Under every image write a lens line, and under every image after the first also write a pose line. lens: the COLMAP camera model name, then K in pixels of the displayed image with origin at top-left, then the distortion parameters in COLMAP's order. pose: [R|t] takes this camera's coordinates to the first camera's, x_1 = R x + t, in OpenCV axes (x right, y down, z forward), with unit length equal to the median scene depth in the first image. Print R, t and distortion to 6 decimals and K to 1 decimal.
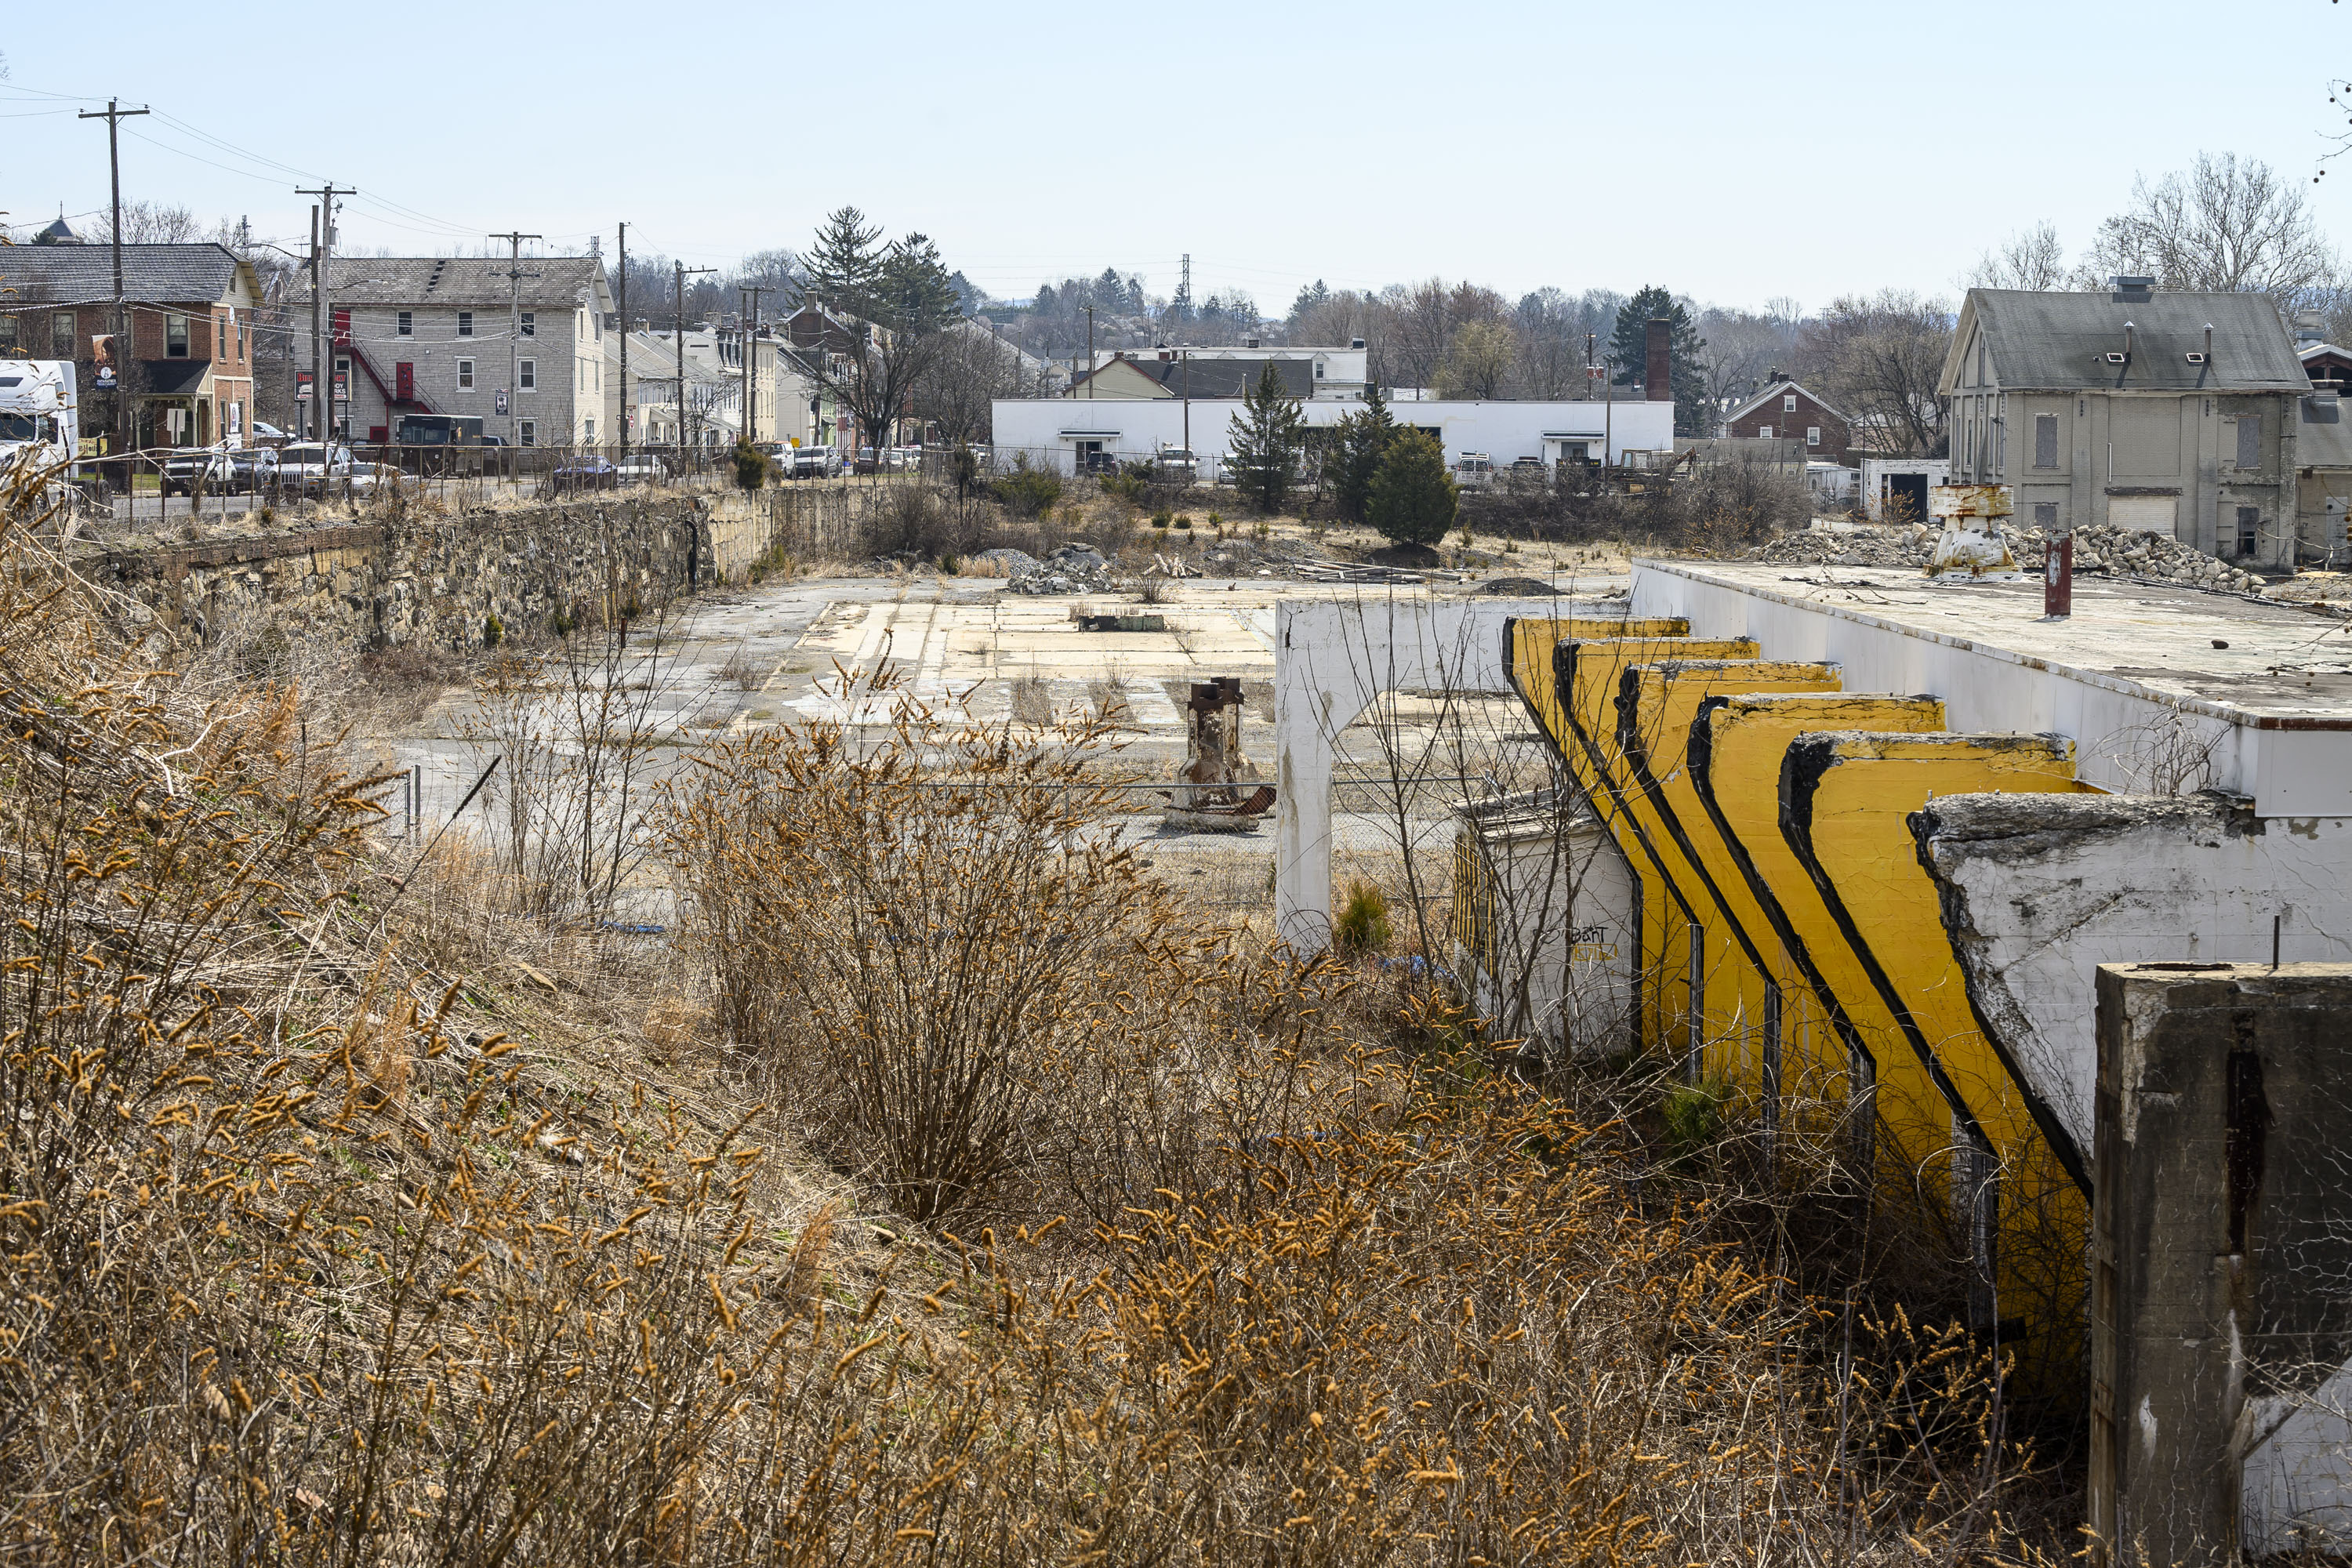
lens RADIAL K [[4837.9, 0, 1182.5], [0, 4837.9, 784.0], [0, 0, 1]] dist [-0.022549, 0.000000]
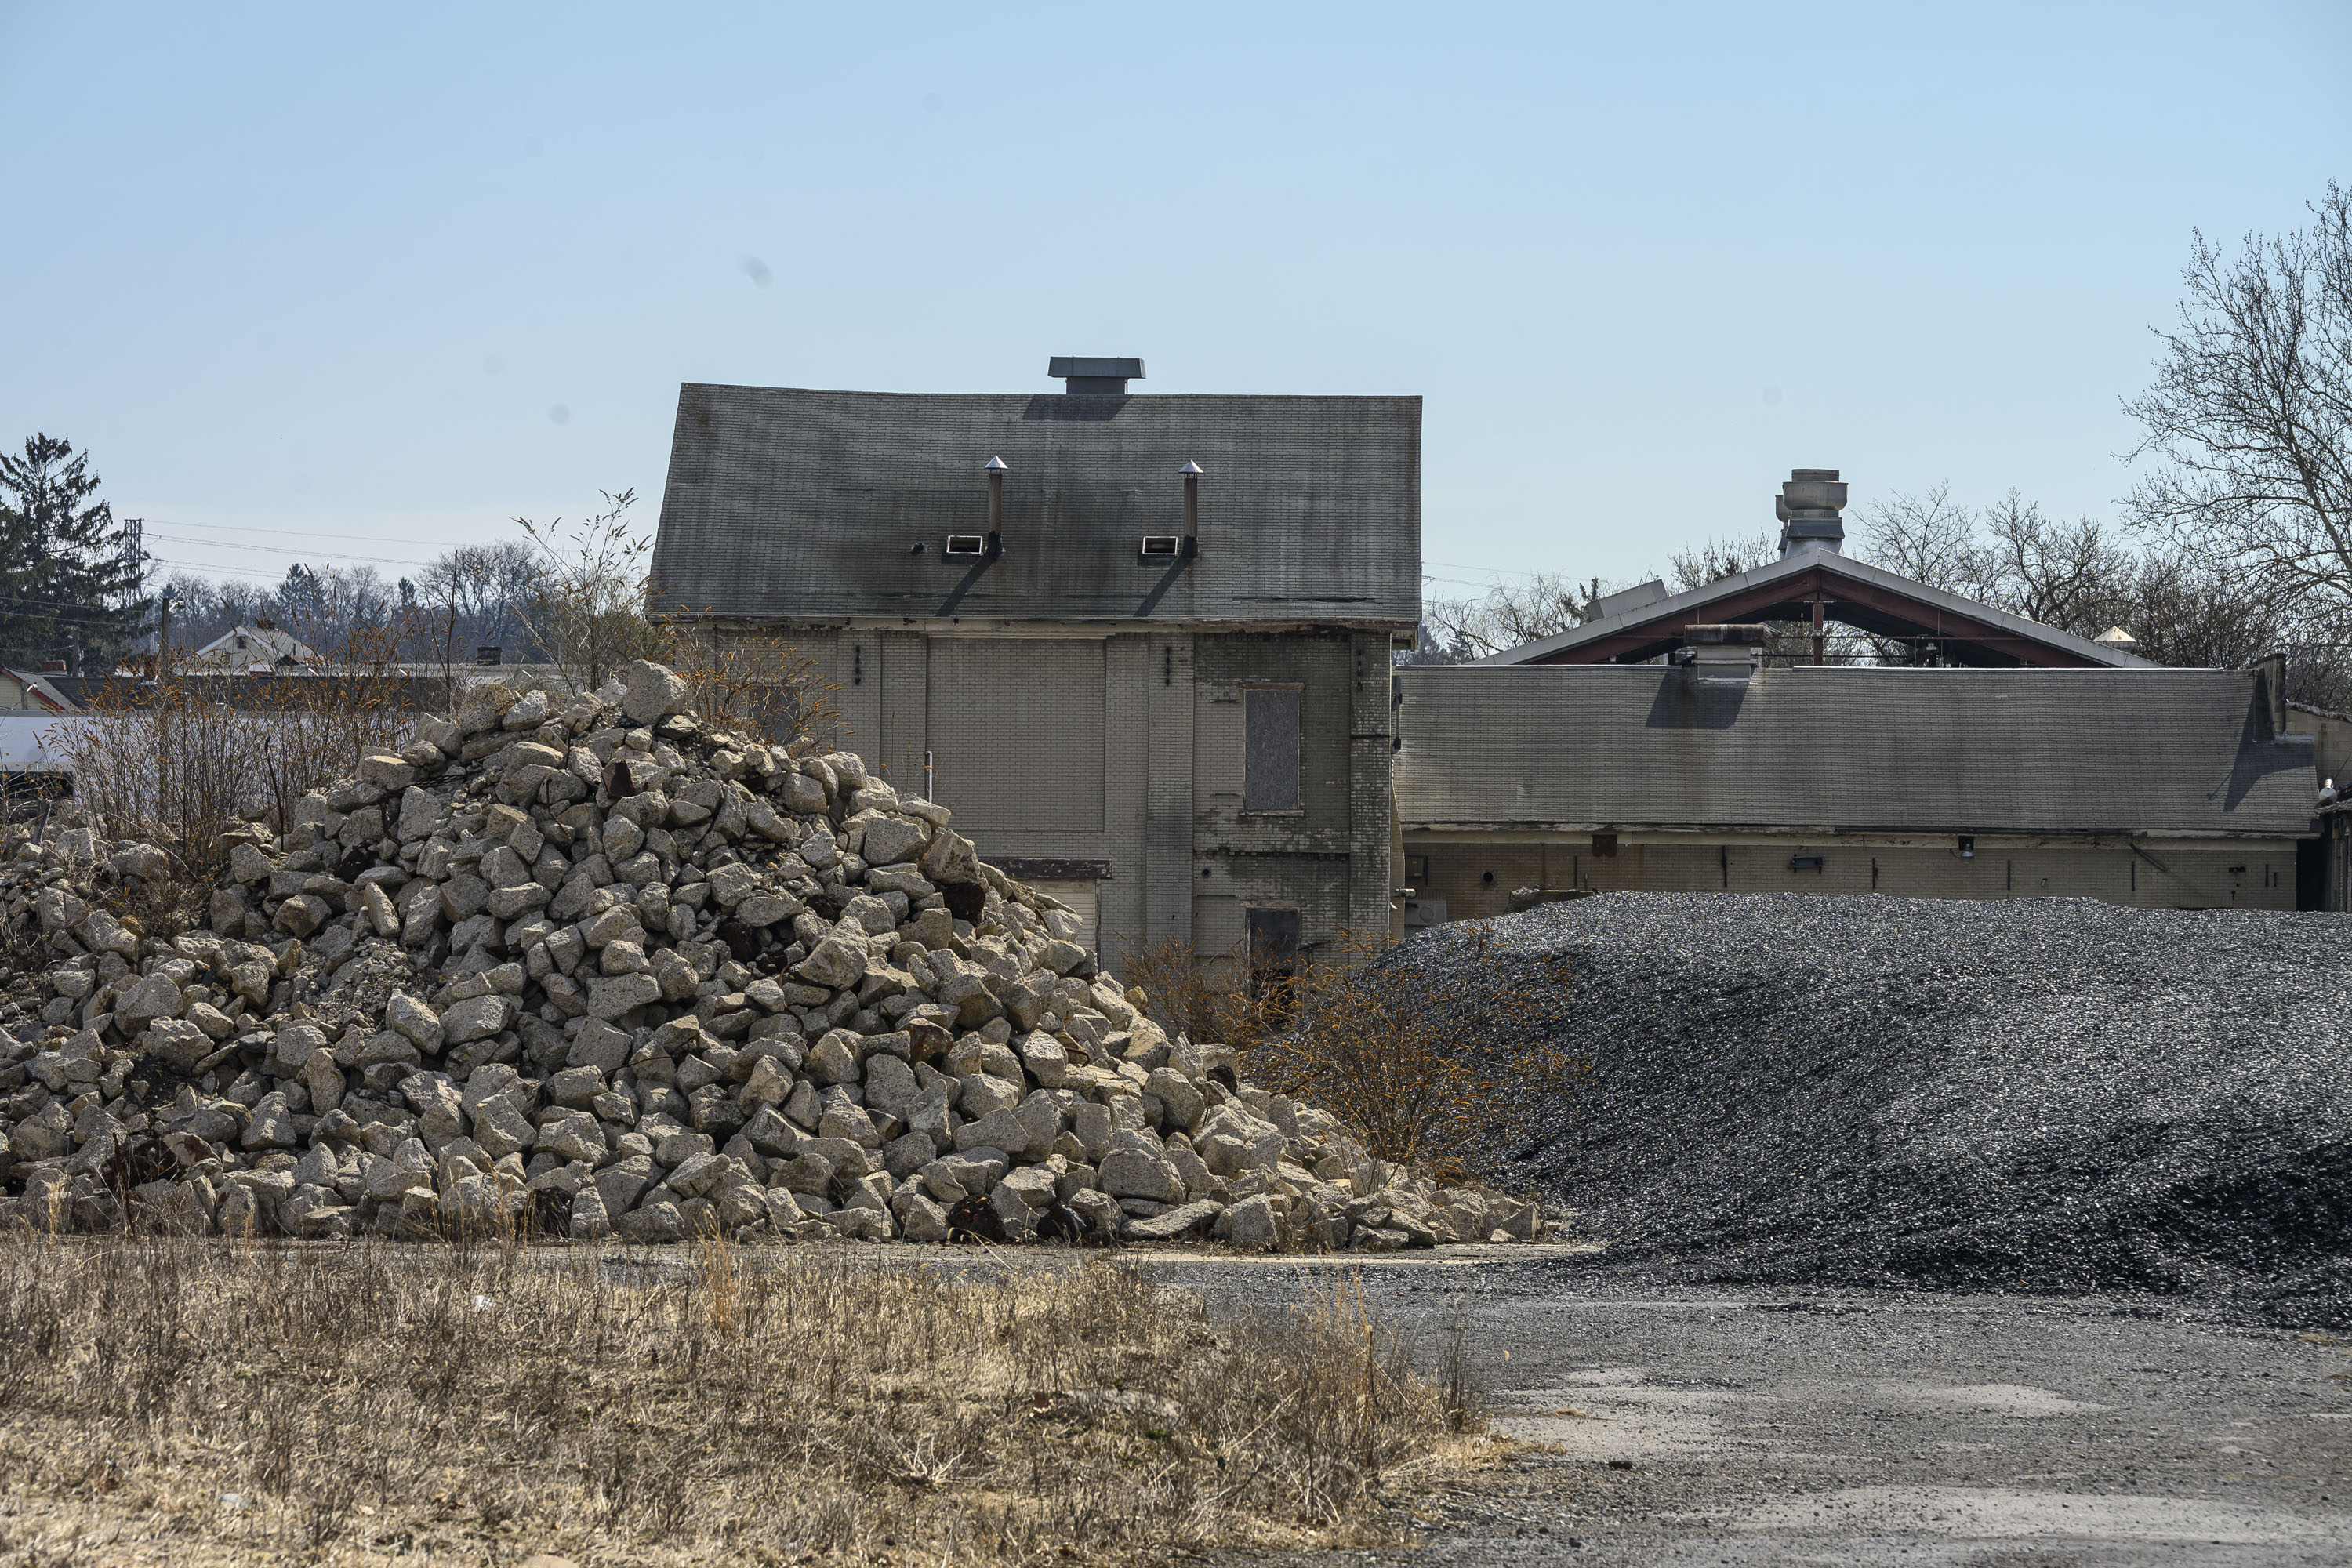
lens RADIAL K [[10173.8, 0, 1173.7], [0, 10173.8, 775.0], [0, 0, 1]] dist [0.163343, 0.000000]
pose [[0.997489, 0.003810, -0.070713, 0.272884], [-0.010370, 0.995646, -0.092632, 0.011018], [0.070052, 0.093133, 0.993186, 0.146652]]
